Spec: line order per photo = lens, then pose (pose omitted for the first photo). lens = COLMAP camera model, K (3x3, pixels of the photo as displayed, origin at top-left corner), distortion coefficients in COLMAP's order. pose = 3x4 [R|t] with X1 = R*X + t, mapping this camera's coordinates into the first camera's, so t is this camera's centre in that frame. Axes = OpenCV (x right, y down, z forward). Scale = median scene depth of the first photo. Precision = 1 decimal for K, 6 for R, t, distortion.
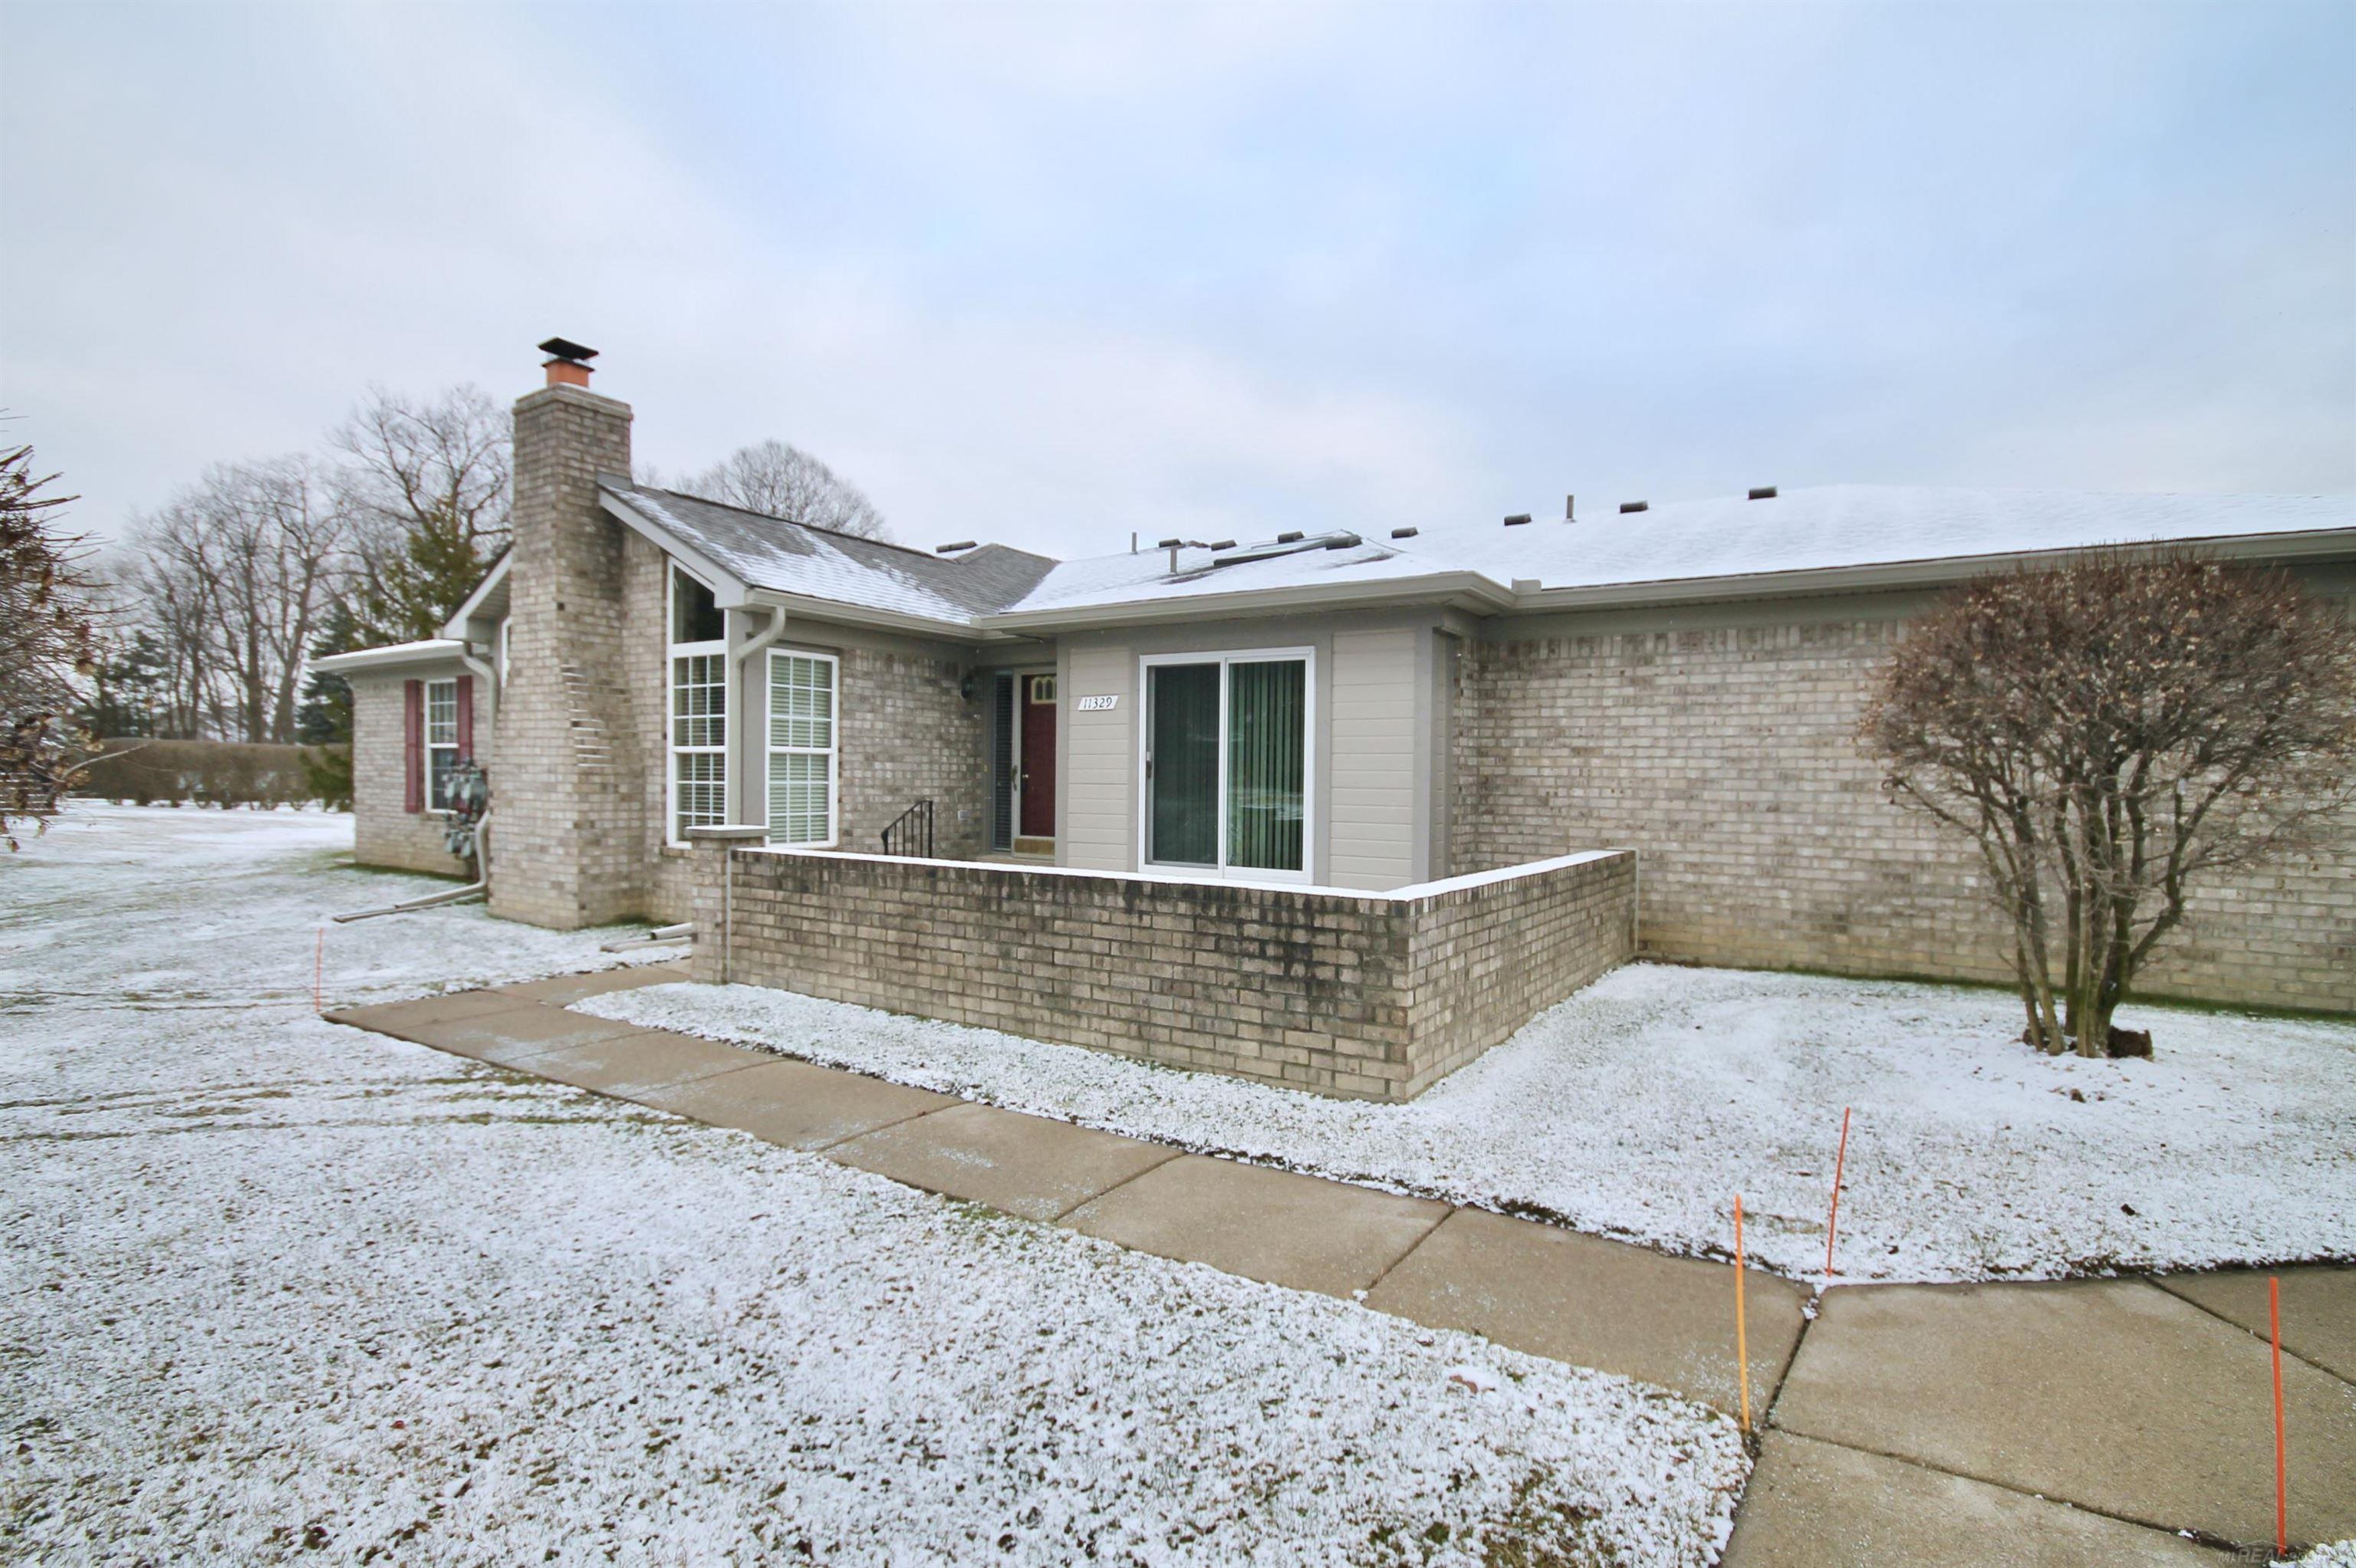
lens RADIAL K [[1111.0, 0, 1189.7], [0, 1111.0, 784.4], [0, 0, 1]] dist [-0.021694, -0.000215]
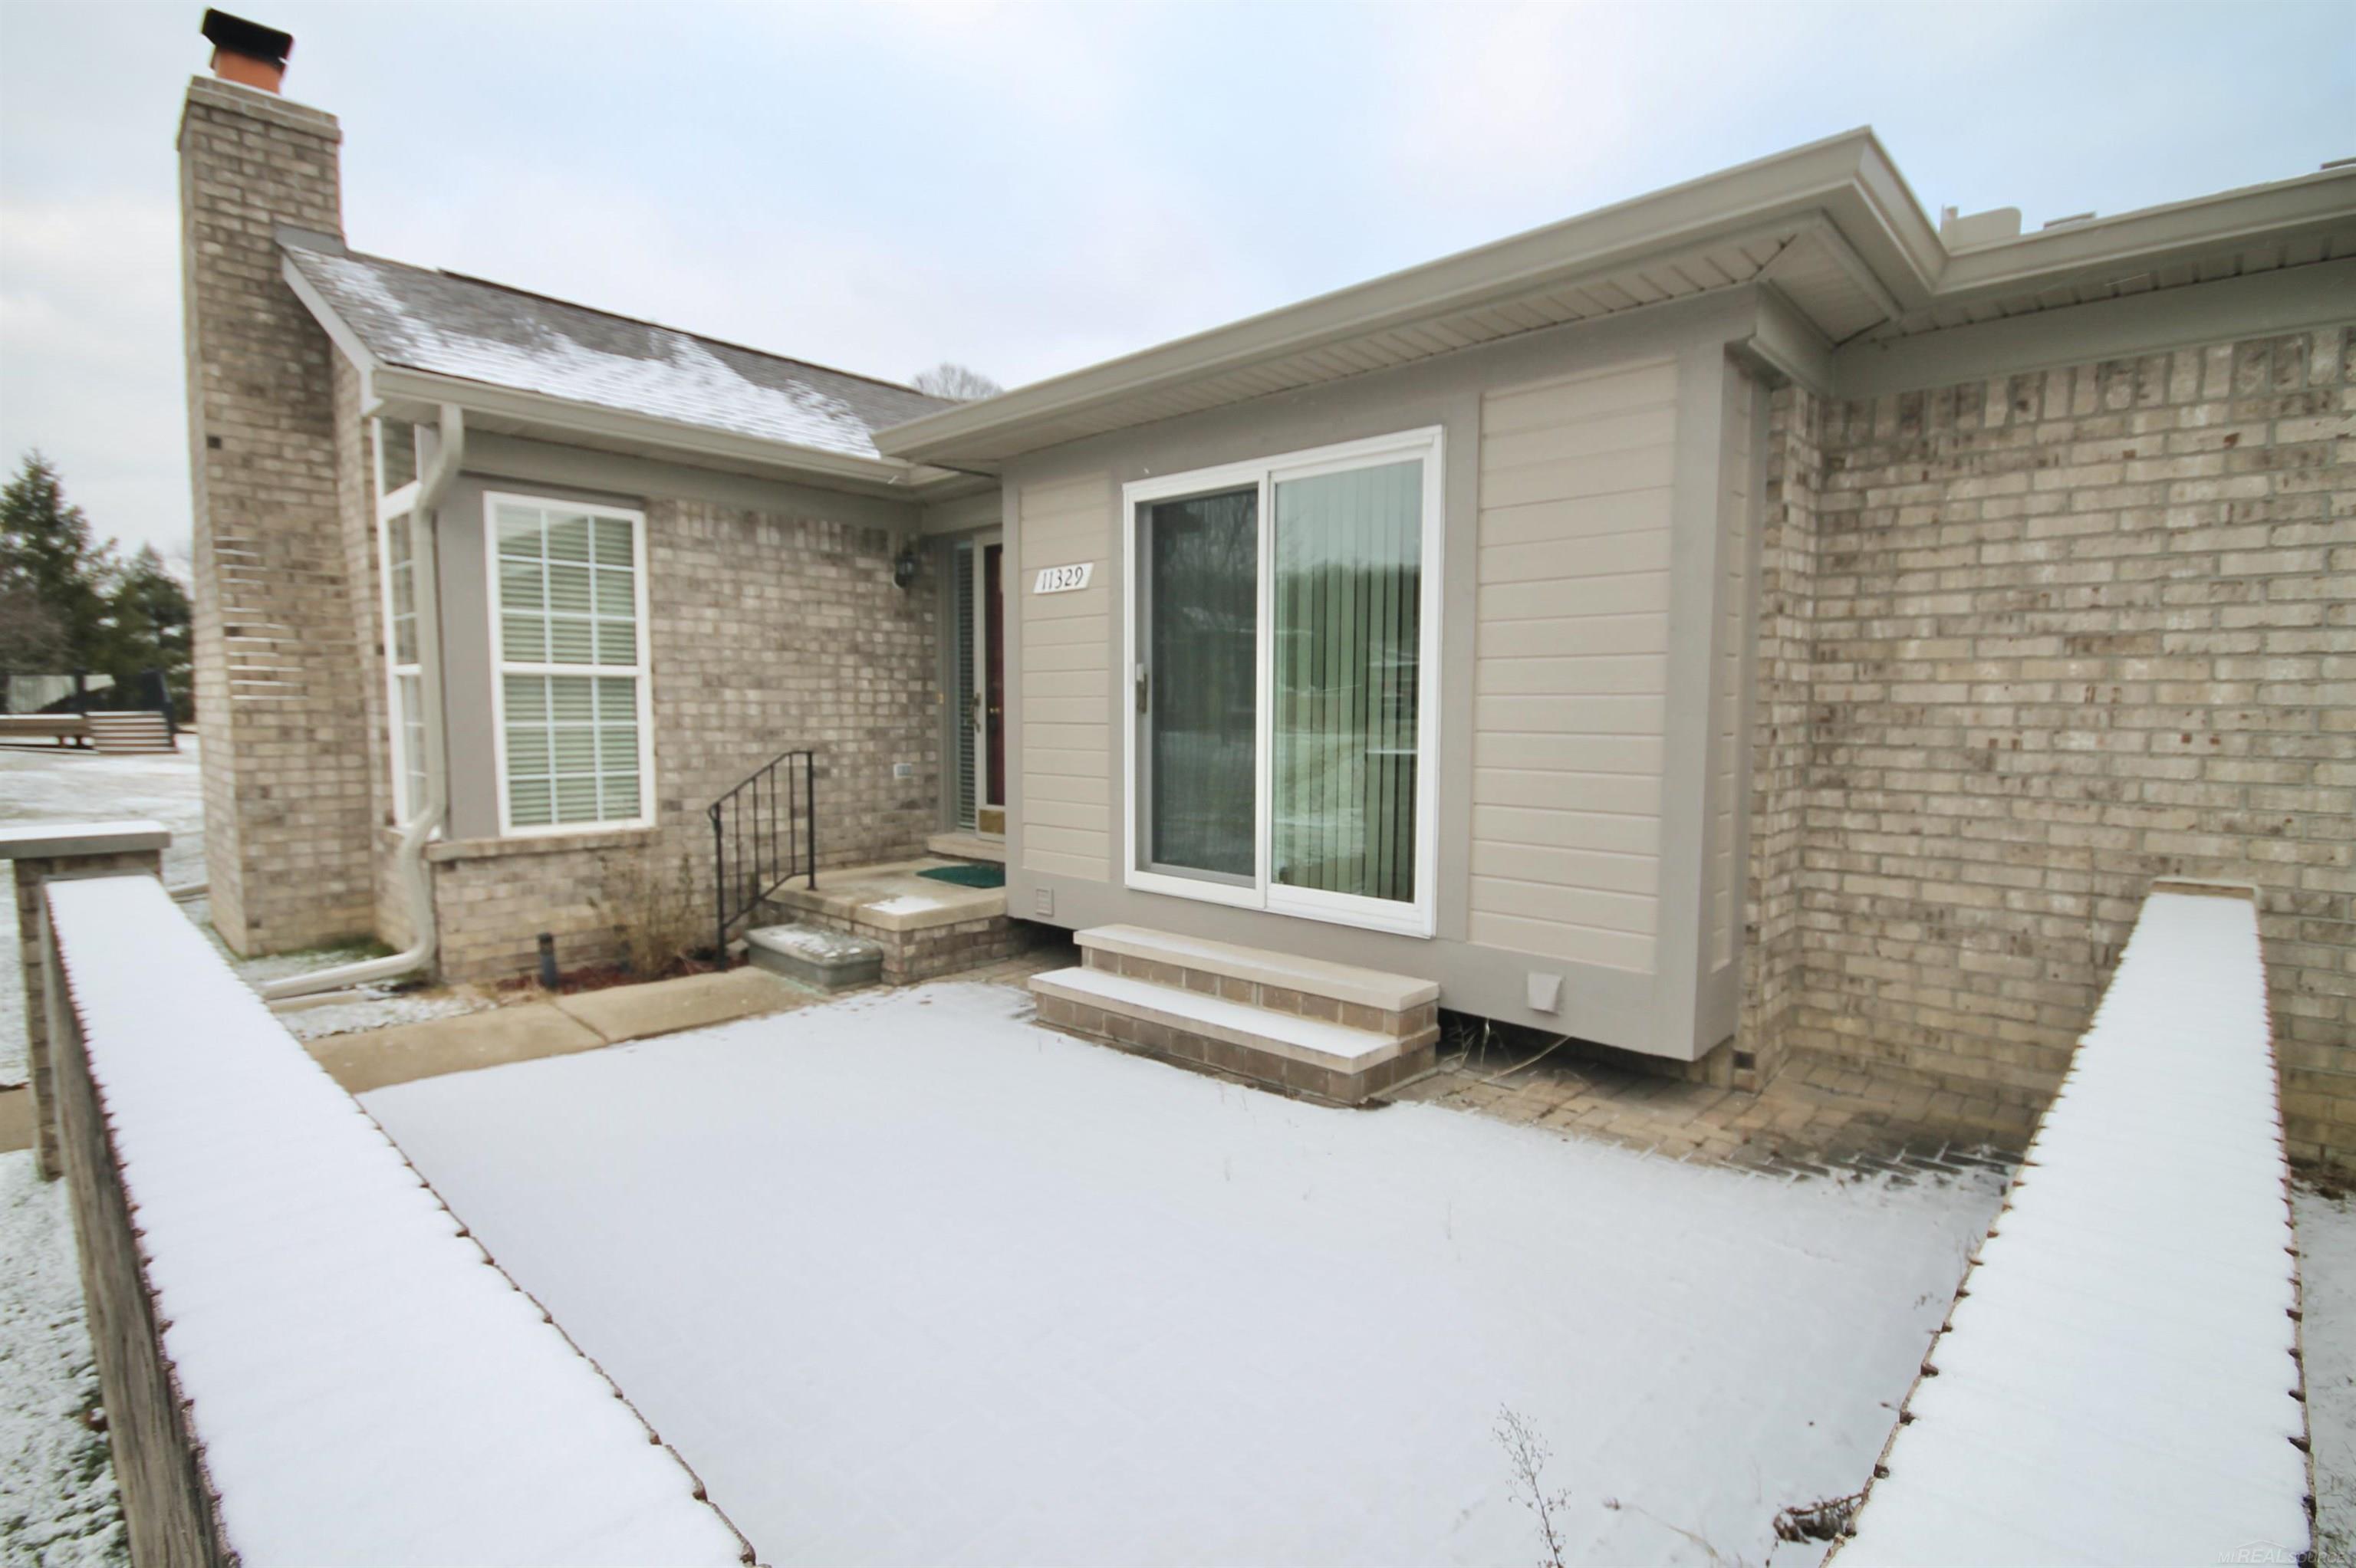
lens RADIAL K [[1103.8, 0, 1189.1], [0, 1103.8, 795.2], [0, 0, 1]] dist [-0.001825, -0.004905]
pose [[0.983475, 0.007720, -0.180879, 0.090179], [0.005166, 0.997487, 0.070656, -0.003649], [0.180970, -0.070423, 0.980964, 0.505460]]
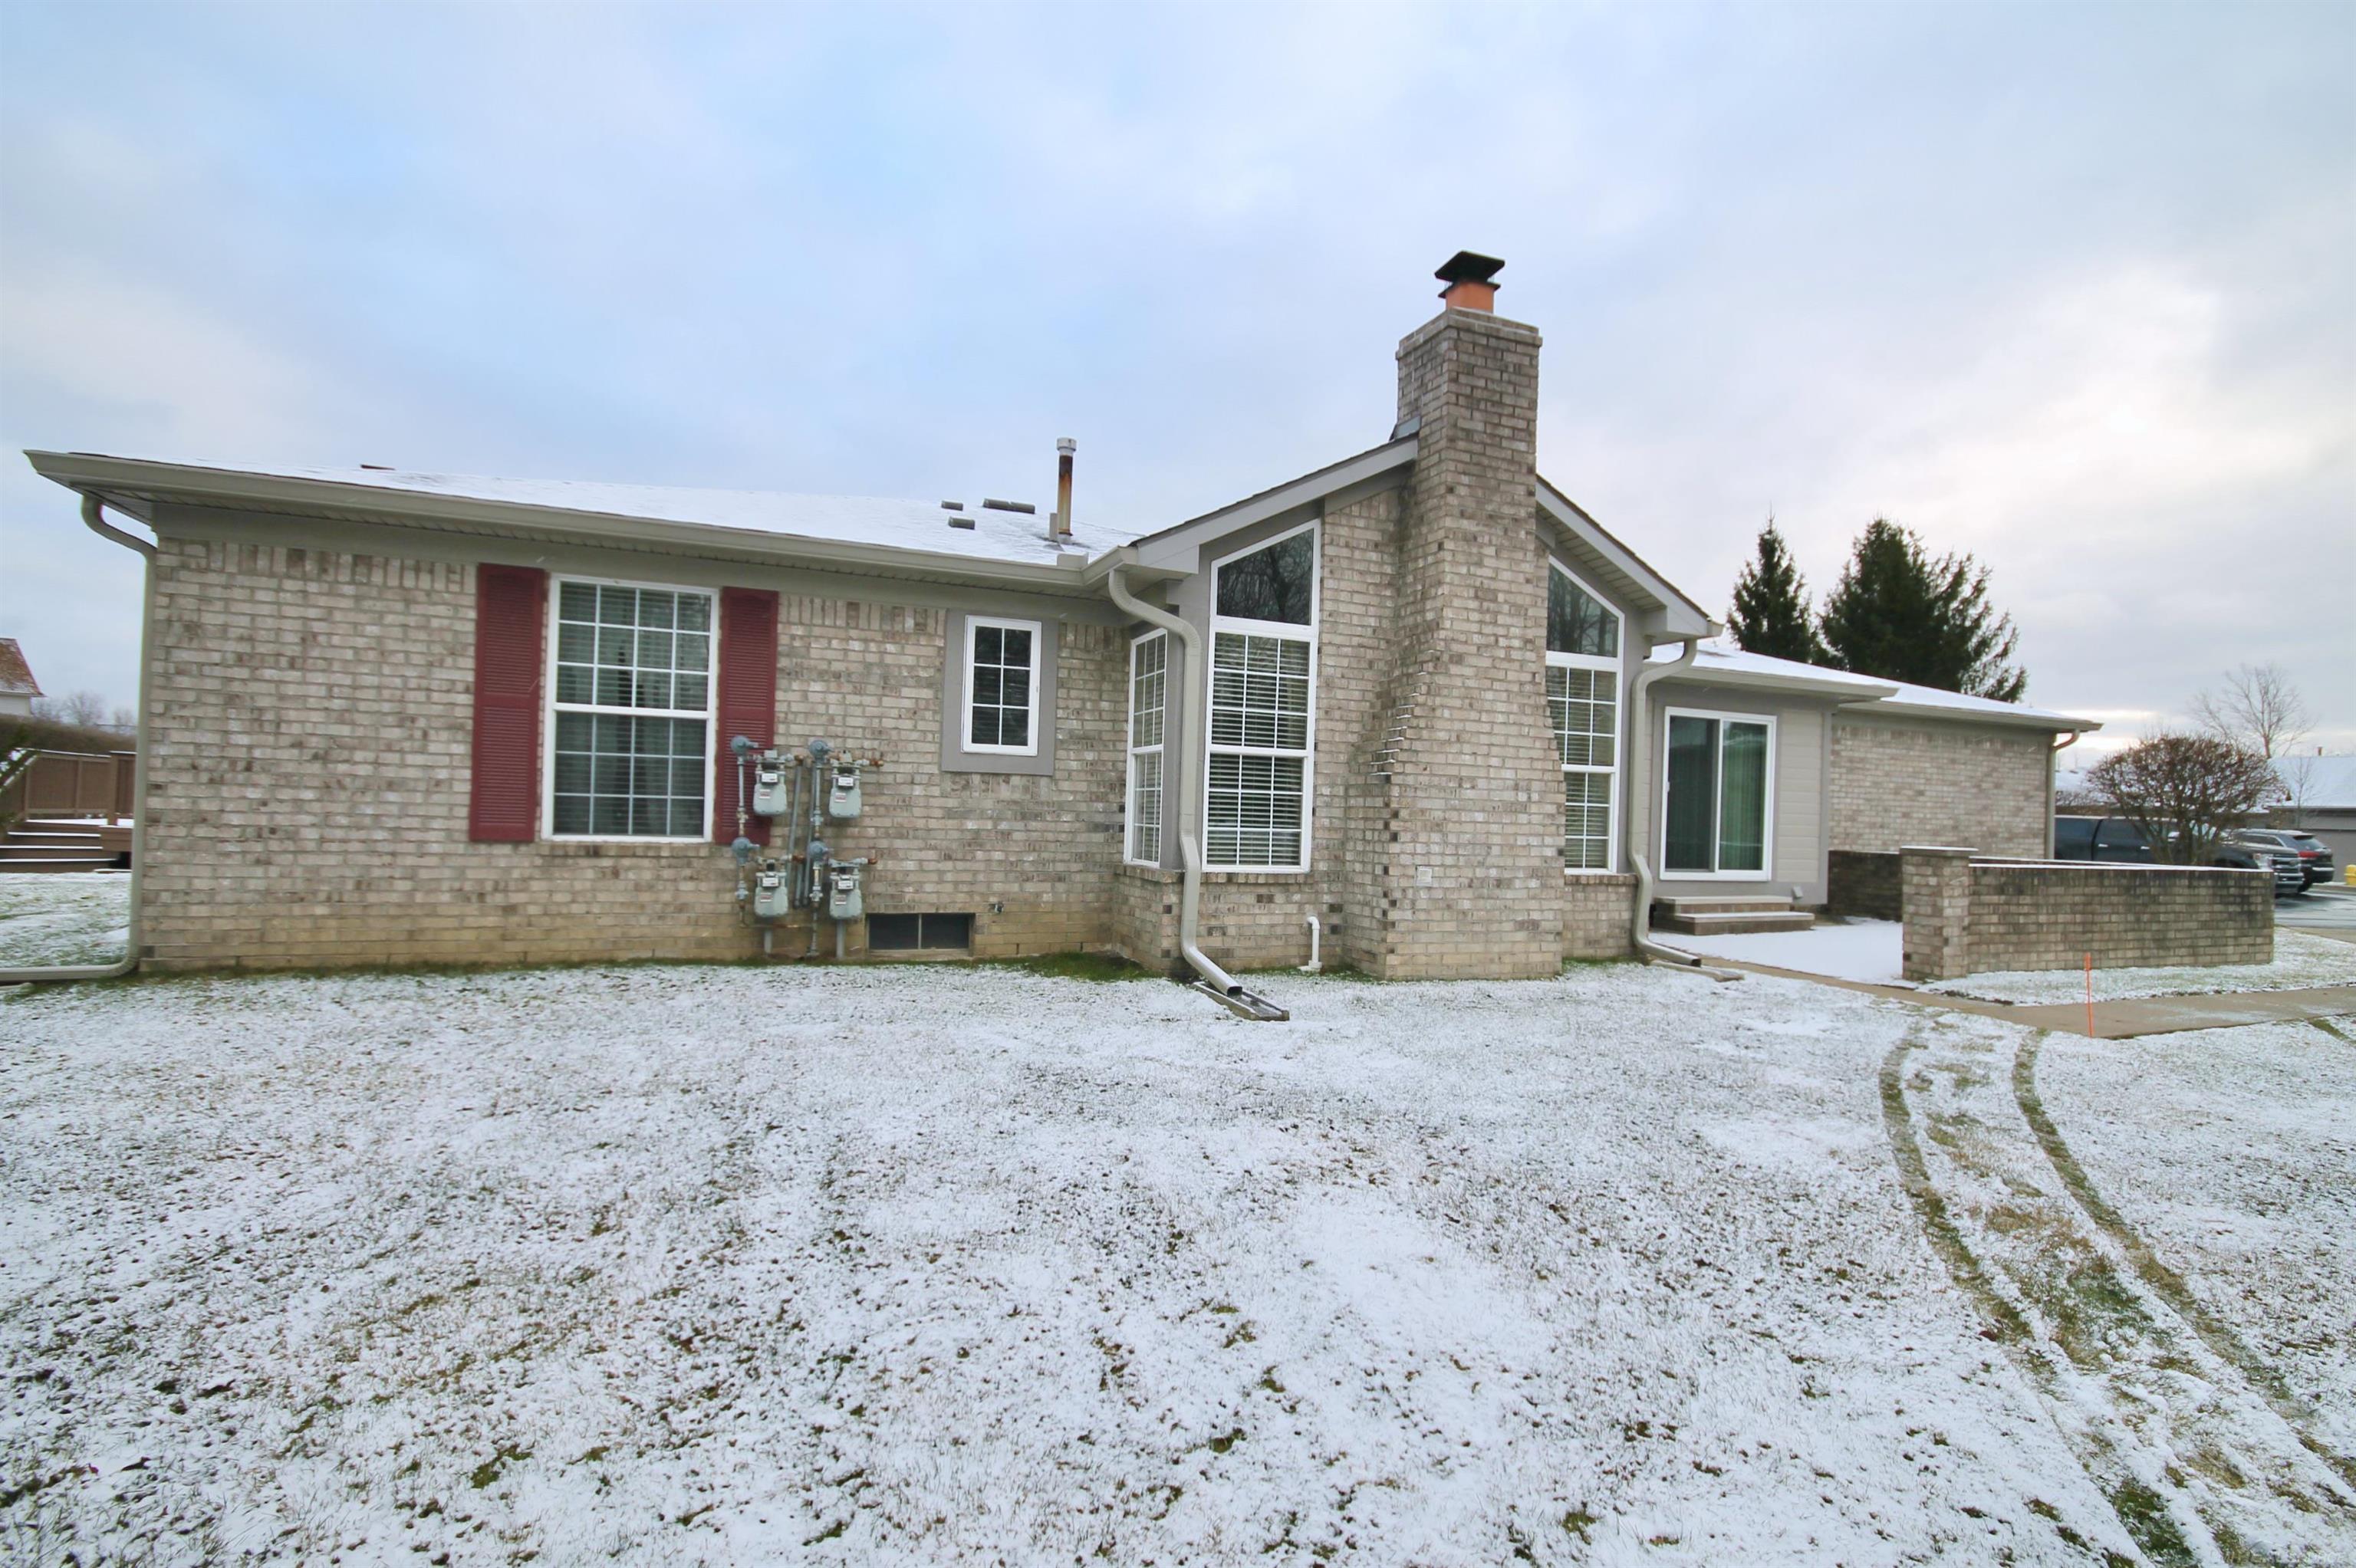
lens RADIAL K [[1111.0, 0, 1176.9], [0, 1111.0, 792.2], [0, 0, 1]] dist [-0.000633, -0.004906]
pose [[0.578664, 0.018820, 0.815349, -1.493838], [-0.019991, 0.999761, -0.008889, 0.004056], [-0.815321, -0.011156, 0.578902, 0.774746]]
